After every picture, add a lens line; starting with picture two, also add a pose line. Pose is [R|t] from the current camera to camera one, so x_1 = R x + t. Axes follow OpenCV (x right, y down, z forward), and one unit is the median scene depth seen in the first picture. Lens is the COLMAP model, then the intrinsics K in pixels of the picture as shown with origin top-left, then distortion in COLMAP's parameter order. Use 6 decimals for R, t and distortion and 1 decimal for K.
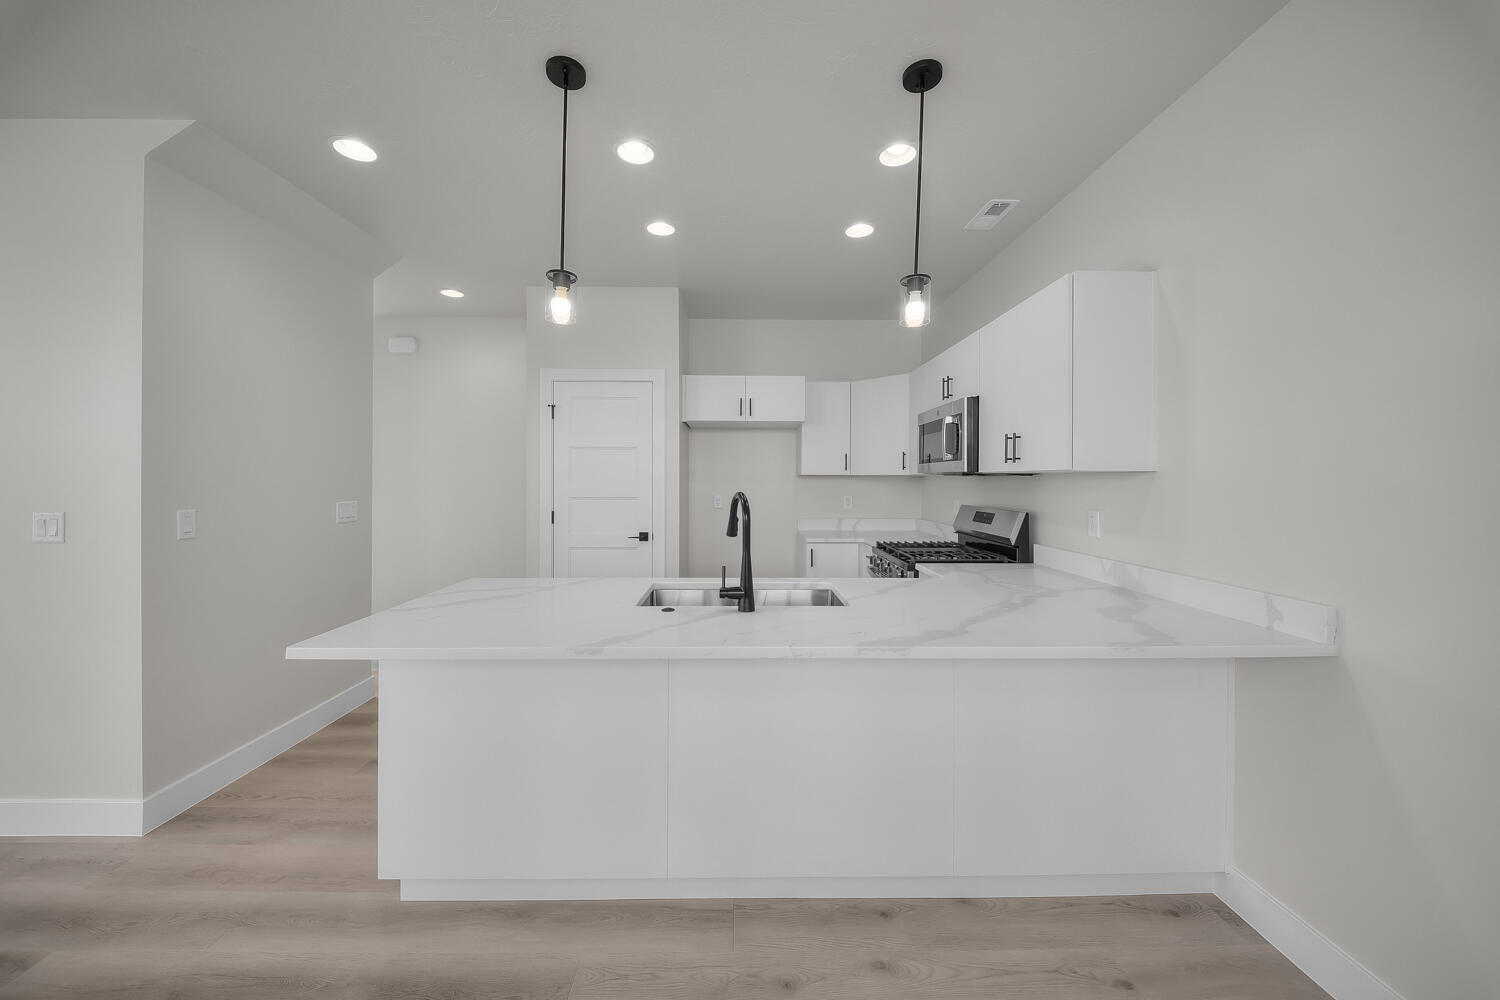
lens RADIAL K [[523.4, 0, 743.1], [0, 523.4, 485.5], [0, 0, 1]] dist [0.013580, -0.006090]
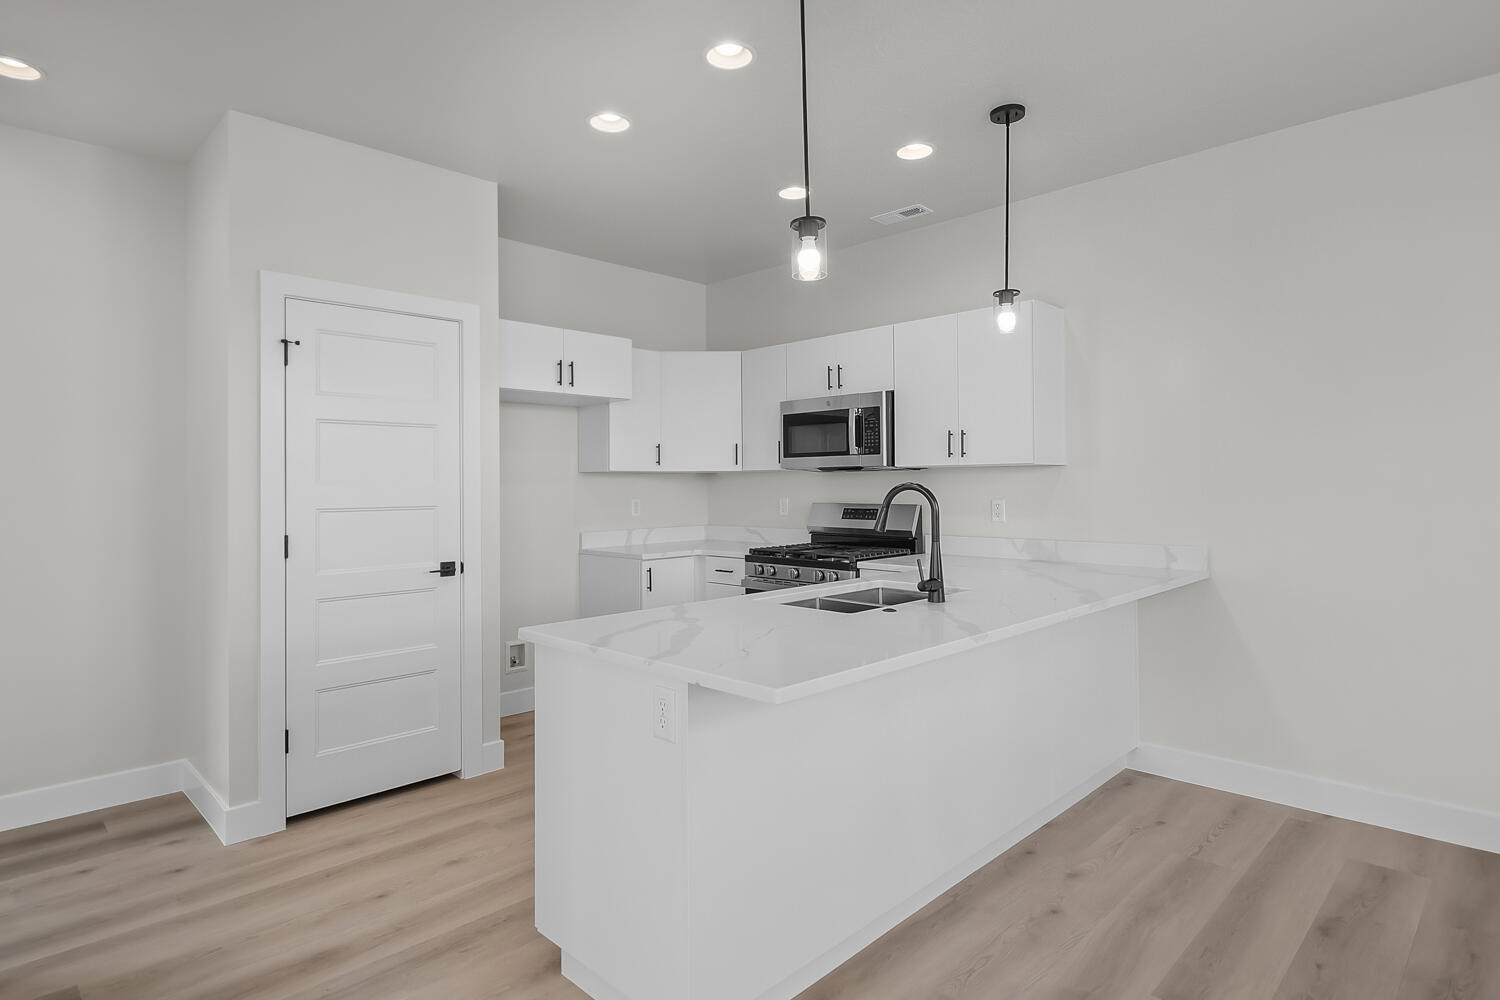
lens RADIAL K [[798.2, 0, 737.4], [0, 798.2, 487.7], [0, 0, 1]] dist [0.030401, 0.000066]
pose [[0.719470, -0.012155, 0.694417, -0.645237], [0.017716, 0.999843, -0.000854, 0.008632], [-0.694298, 0.012917, 0.719572, 0.082571]]
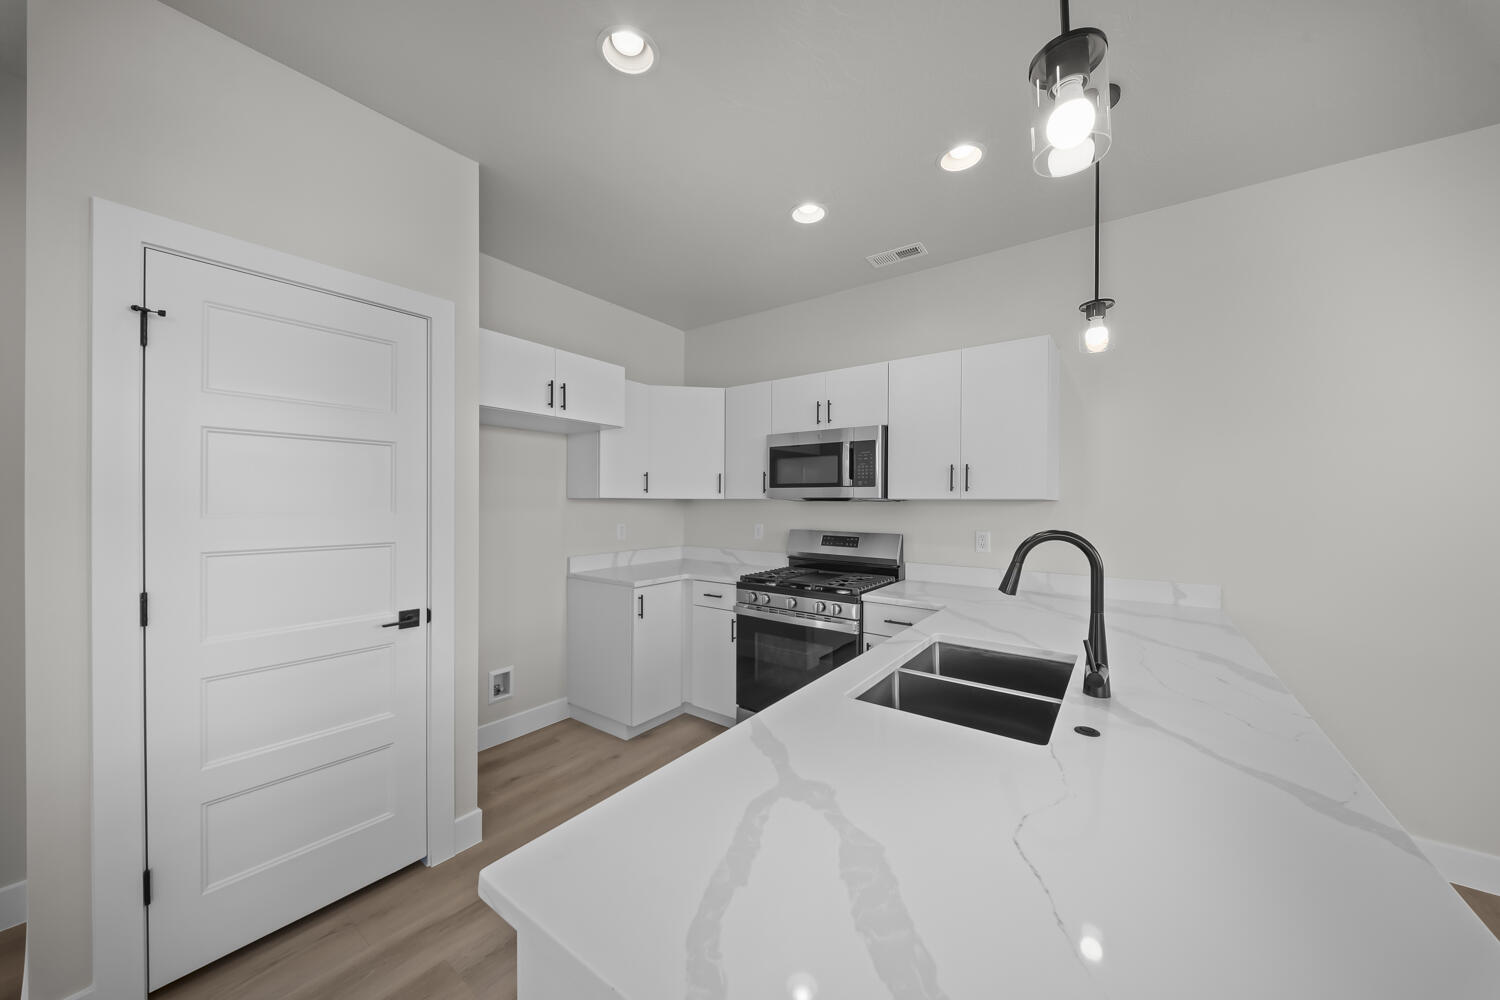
lens RADIAL K [[519.7, 0, 741.6], [0, 519.7, 508.1], [0, 0, 1]] dist [0.010931, -0.005855]
pose [[0.607820, -0.011056, 0.793998, -0.423905], [0.005757, 0.999938, 0.009516, -0.013960], [-0.794054, -0.001213, 0.607846, 0.466475]]
